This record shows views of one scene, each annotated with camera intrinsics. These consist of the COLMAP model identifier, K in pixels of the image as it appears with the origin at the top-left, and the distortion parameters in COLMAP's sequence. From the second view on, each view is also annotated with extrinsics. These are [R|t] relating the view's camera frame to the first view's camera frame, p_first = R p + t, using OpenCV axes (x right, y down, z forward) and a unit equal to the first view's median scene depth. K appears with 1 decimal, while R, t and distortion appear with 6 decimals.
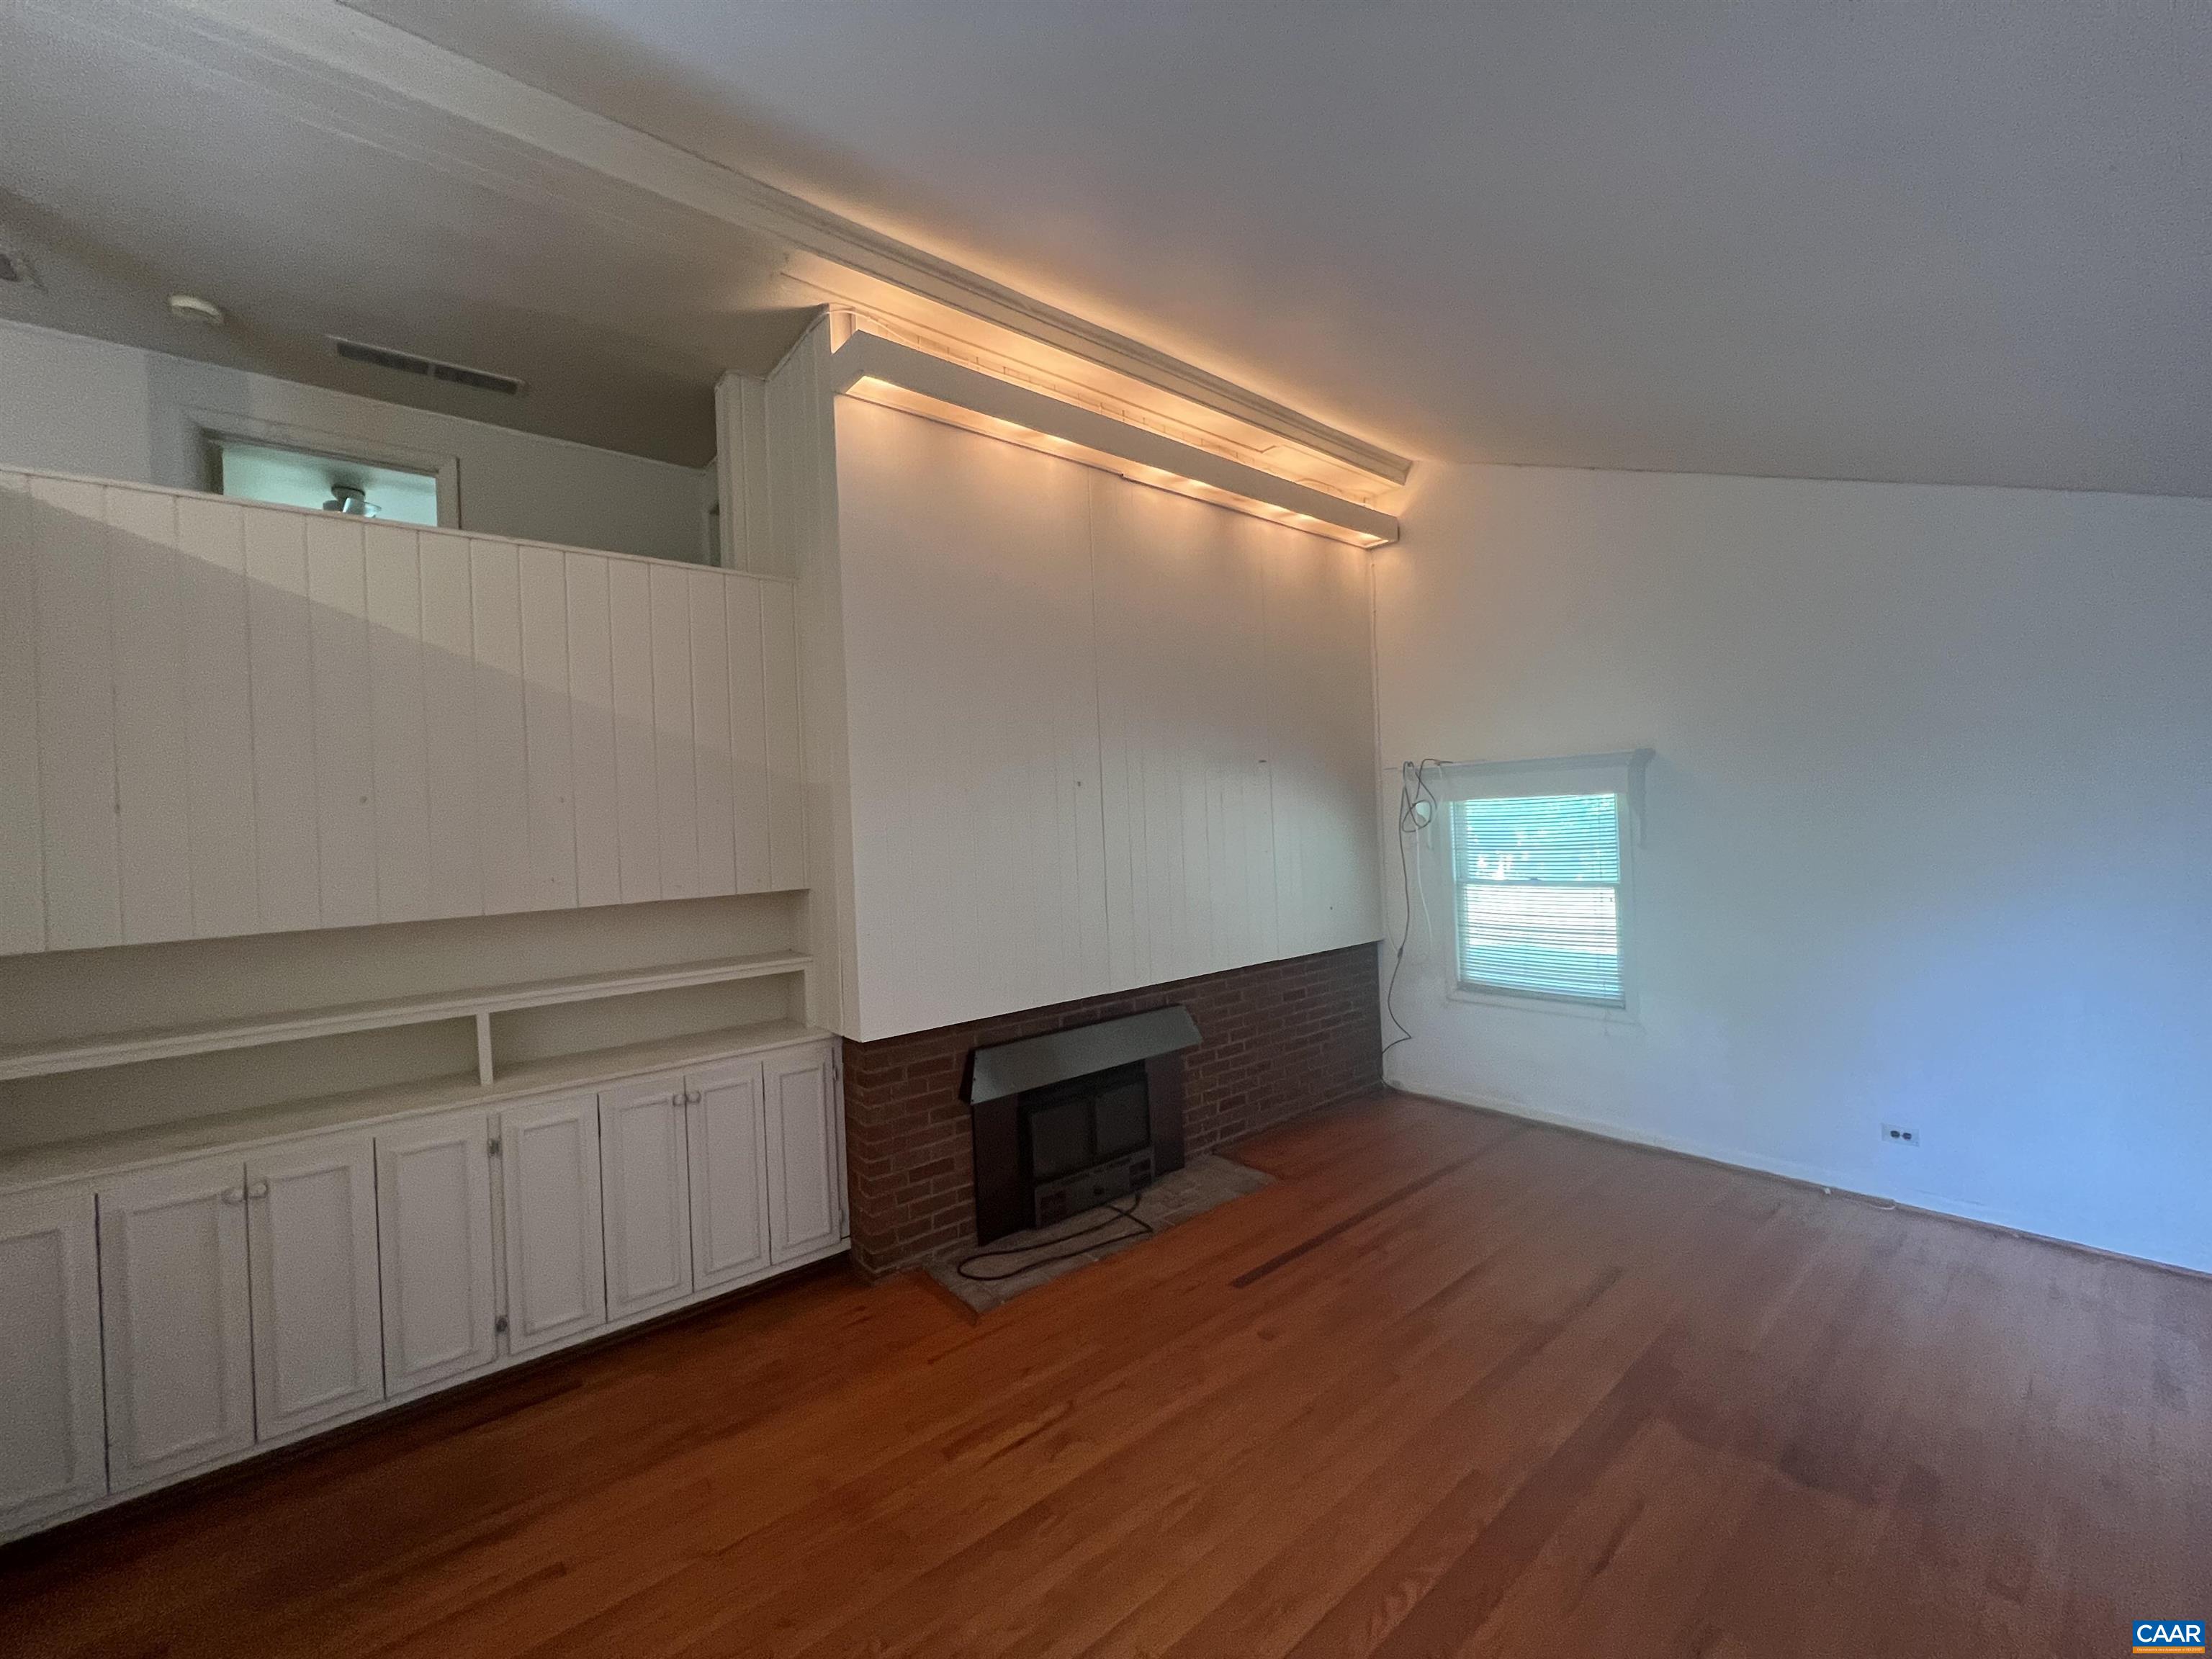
lens RADIAL K [[881.2, 0, 1106.0], [0, 881.2, 829.5], [0, 0, 1]] dist [-0.005803, 0.000810]
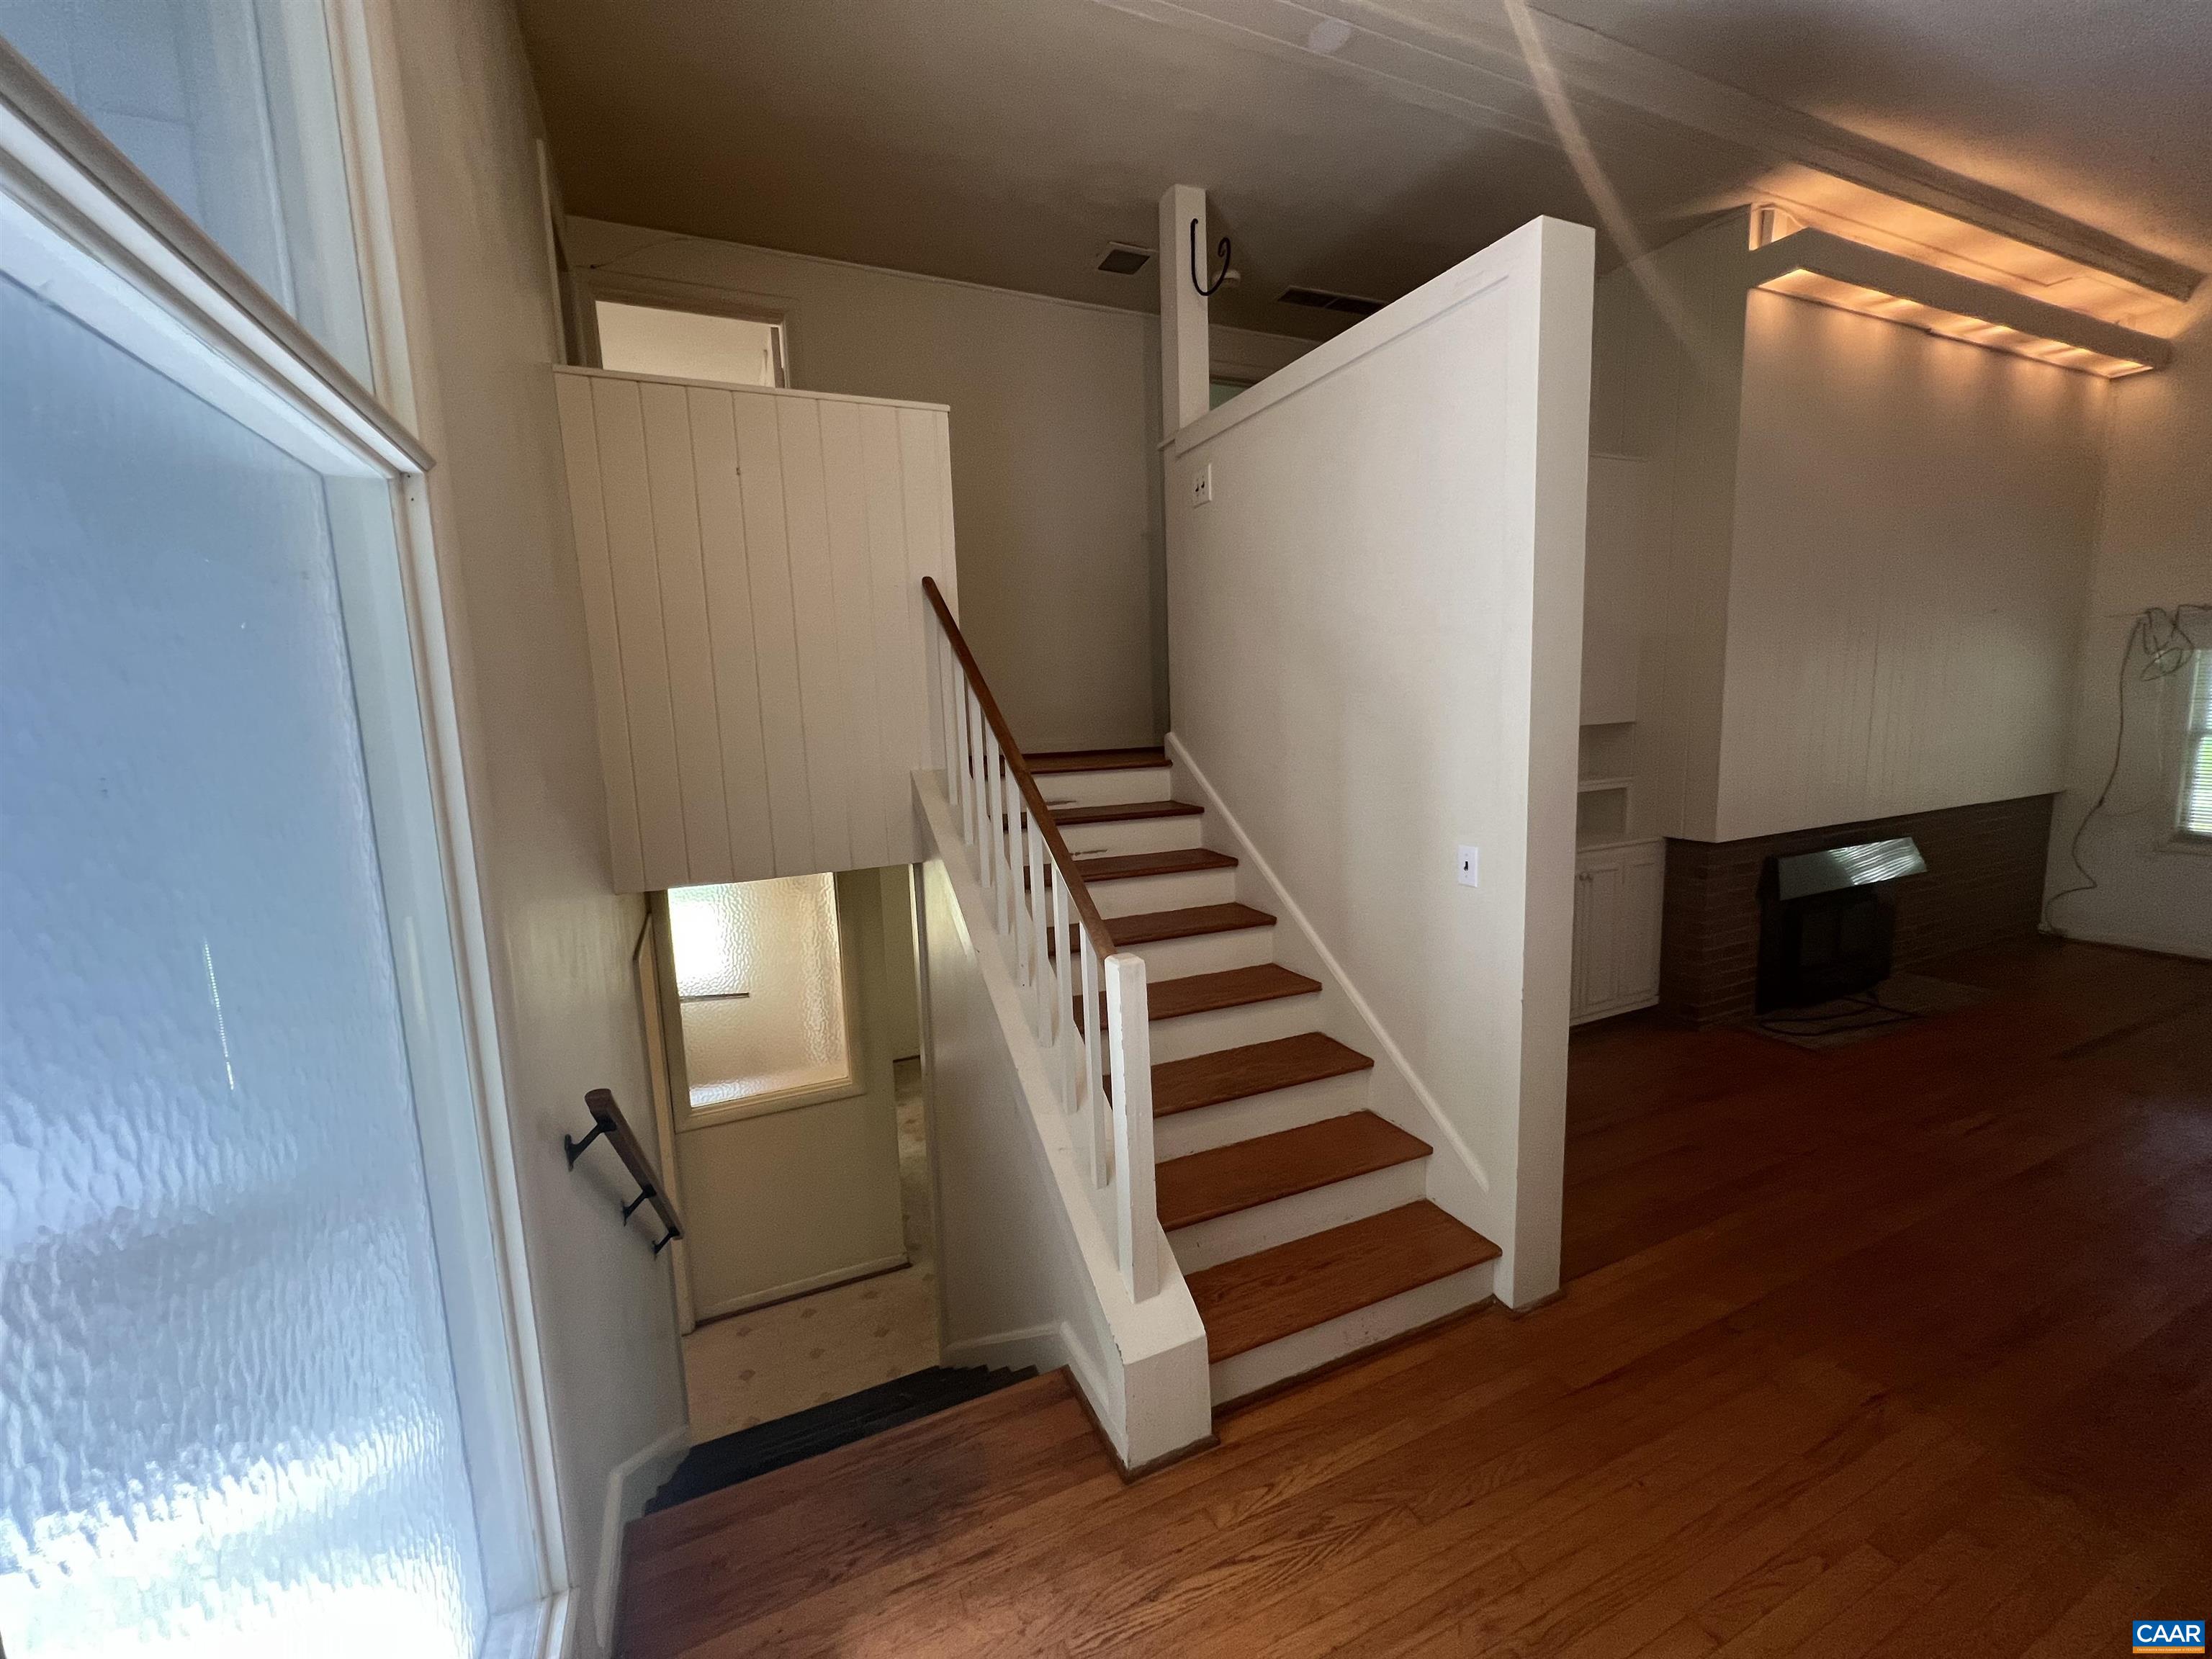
lens RADIAL K [[881.2, 0, 1106.0], [0, 881.2, 829.5], [0, 0, 1]] dist [-0.005803, 0.000810]
pose [[0.962003, 0.044680, -0.269358, -0.723689], [-0.003230, 0.988313, 0.152403, 0.031268], [0.273020, -0.145742, 0.950905, -0.399425]]
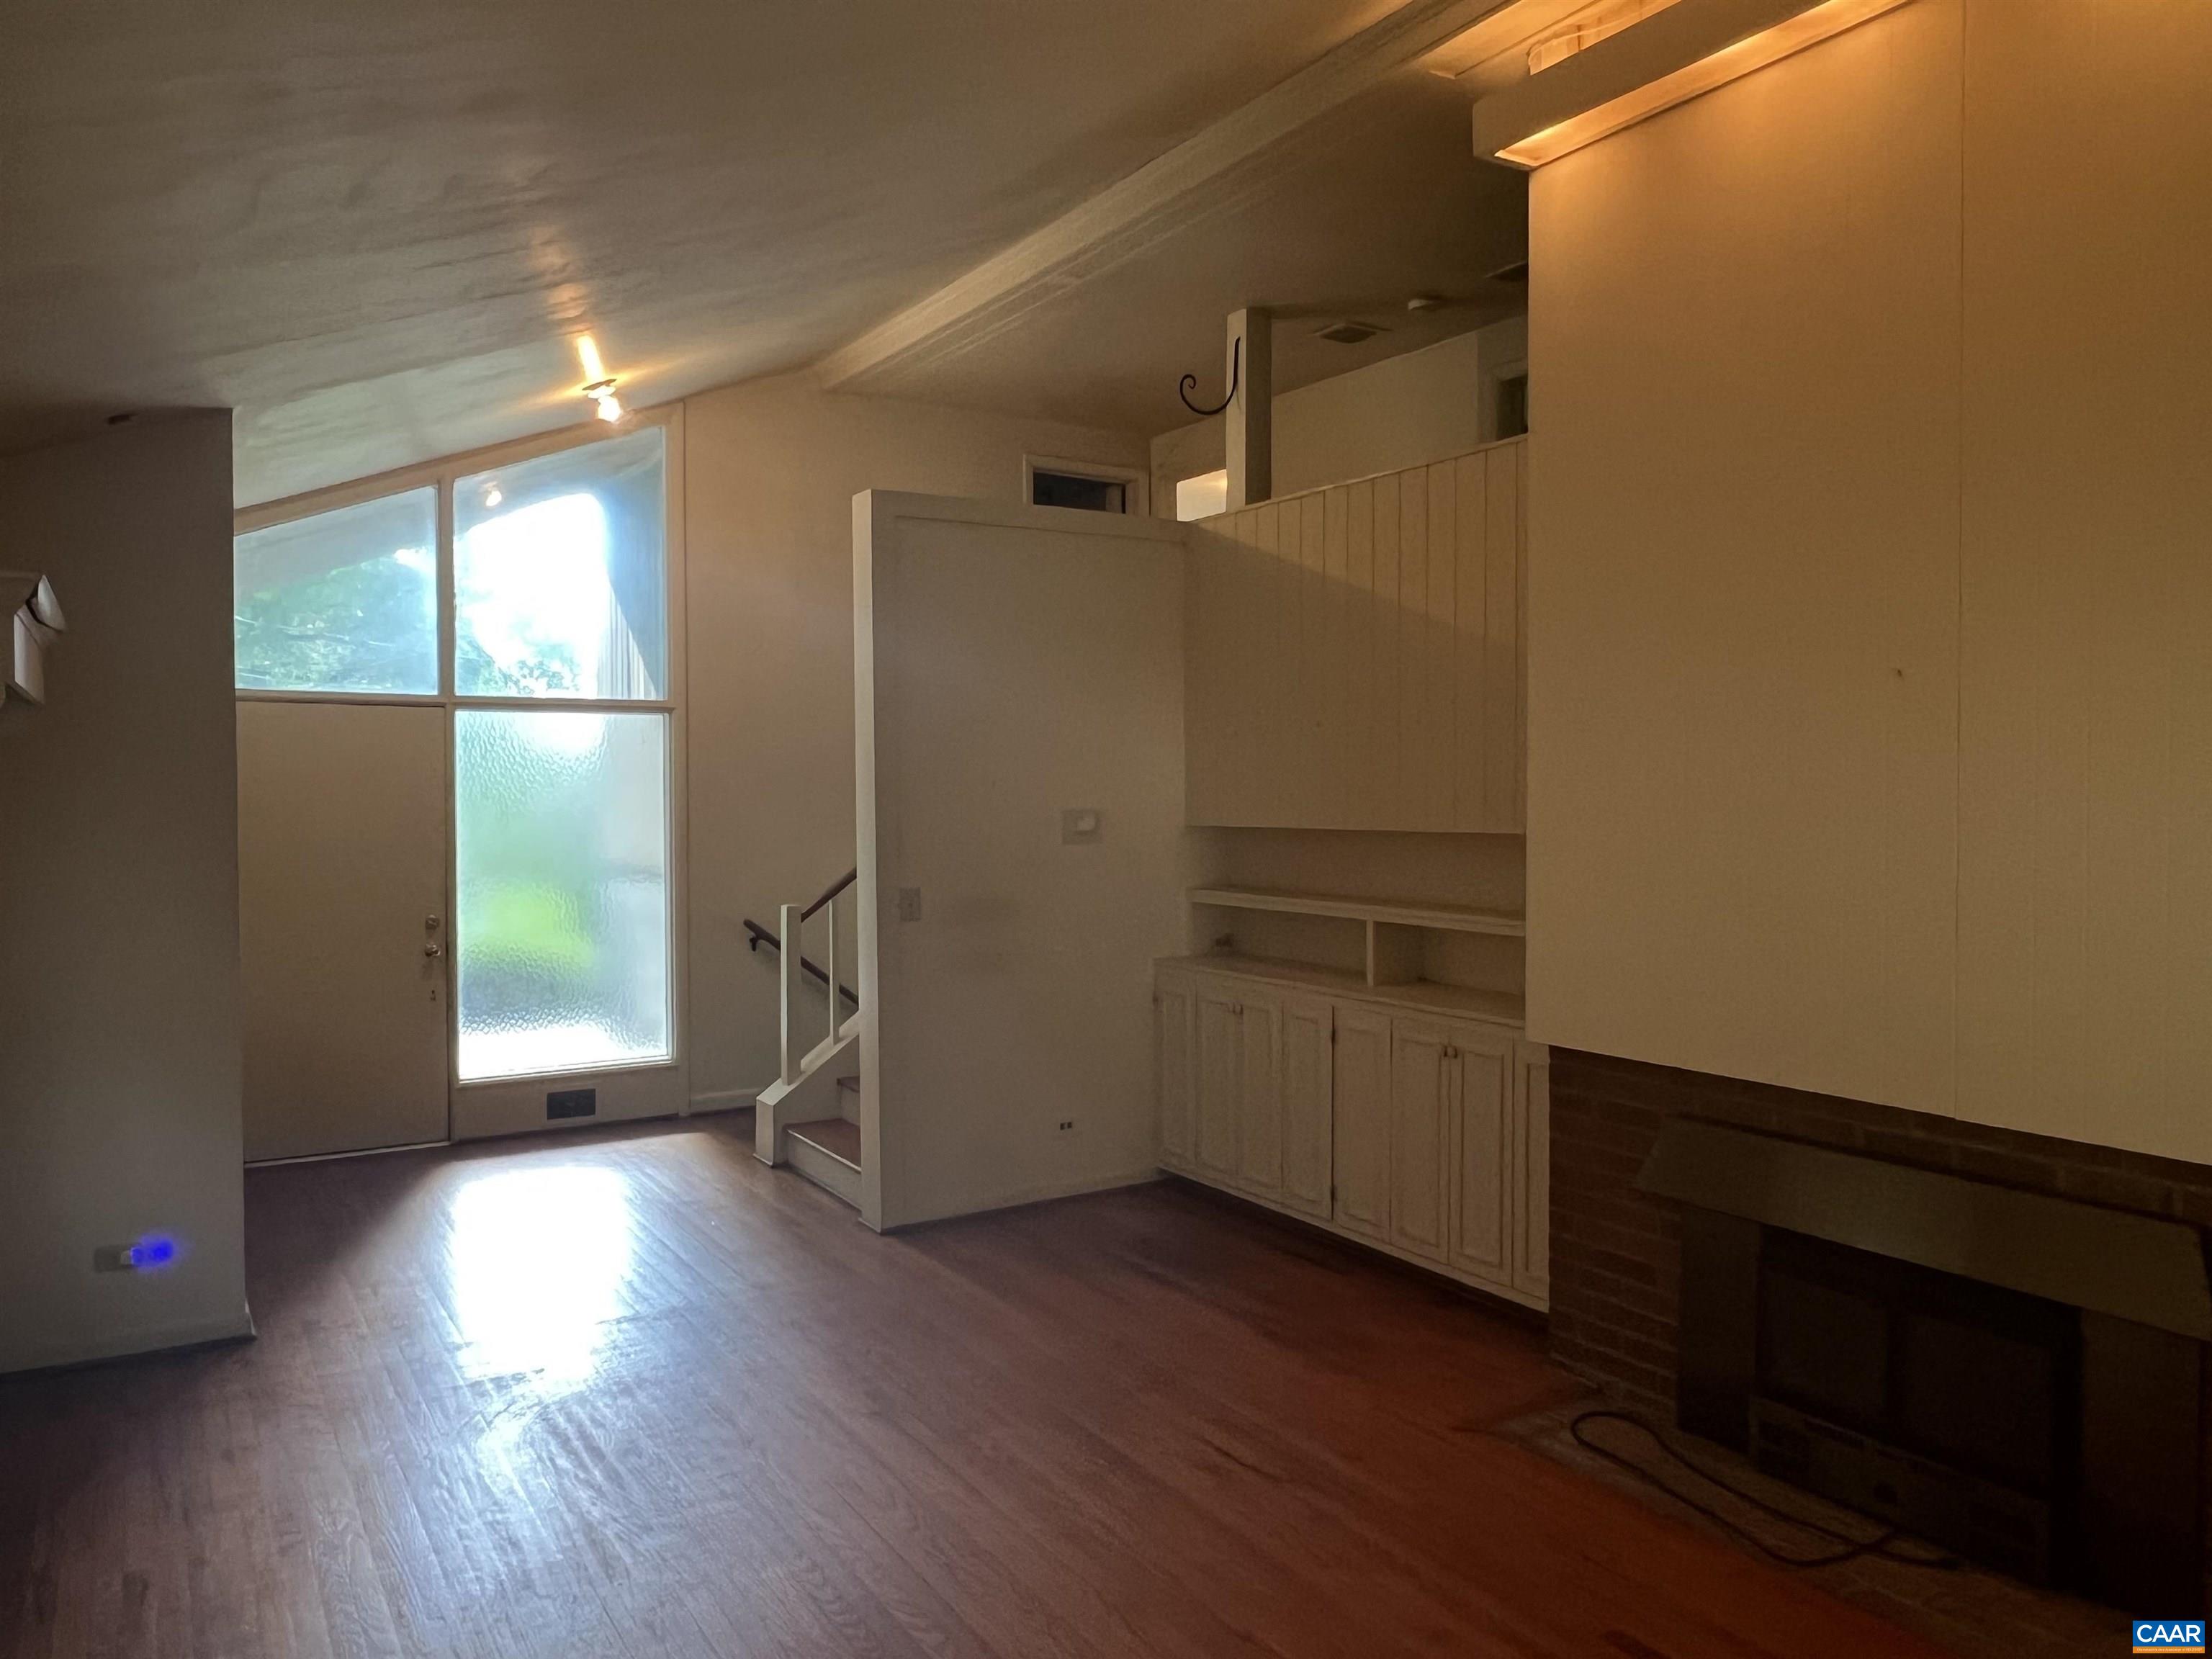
lens RADIAL K [[1558.1, 0, 1106.0], [0, 1558.1, 829.5], [0, 0, 1]] dist [-0.003089, -0.002204]
pose [[-0.139108, 0.067377, -0.987982, 0.999083], [0.005157, 0.997718, 0.067314, -0.027868], [0.990264, 0.004269, -0.139138, 0.763652]]
